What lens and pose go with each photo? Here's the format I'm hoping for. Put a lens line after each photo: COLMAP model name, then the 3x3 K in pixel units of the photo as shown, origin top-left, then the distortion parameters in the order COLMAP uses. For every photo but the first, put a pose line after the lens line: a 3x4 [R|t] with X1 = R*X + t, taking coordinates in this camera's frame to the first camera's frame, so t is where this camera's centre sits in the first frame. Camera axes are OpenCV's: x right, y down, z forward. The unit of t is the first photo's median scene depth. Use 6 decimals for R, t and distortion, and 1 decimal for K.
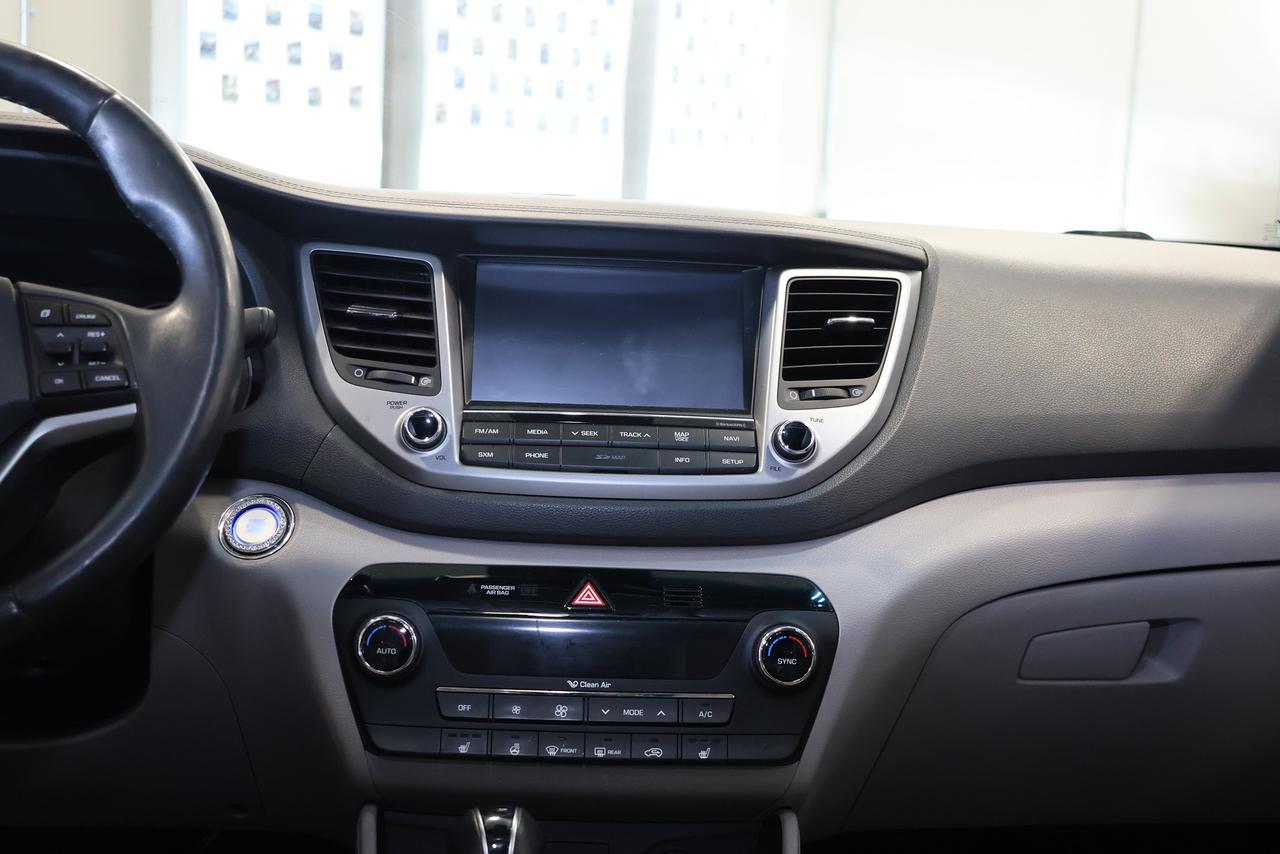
lens RADIAL K [[1617.3, 0, 614.3], [0, 1617.3, 421.9], [0, 0, 1]] dist [0.014292, -0.019257]
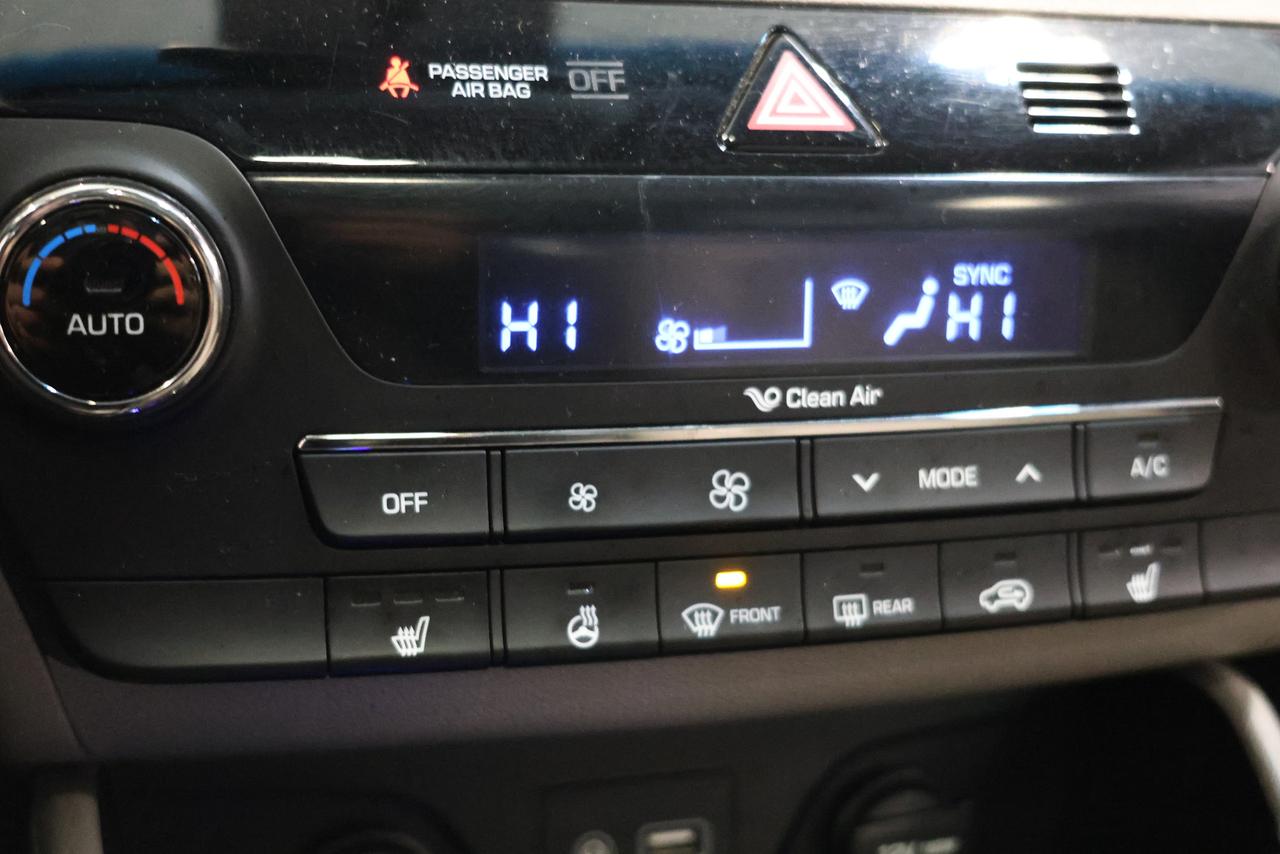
lens RADIAL K [[1617.3, 0, 614.3], [0, 1617.3, 421.9], [0, 0, 1]] dist [0.014292, -0.019257]
pose [[0.972740, -0.056419, 0.224930, -0.119559], [-0.009570, 0.959360, 0.282023, 0.082800], [-0.231700, -0.276487, 0.932668, 0.730269]]
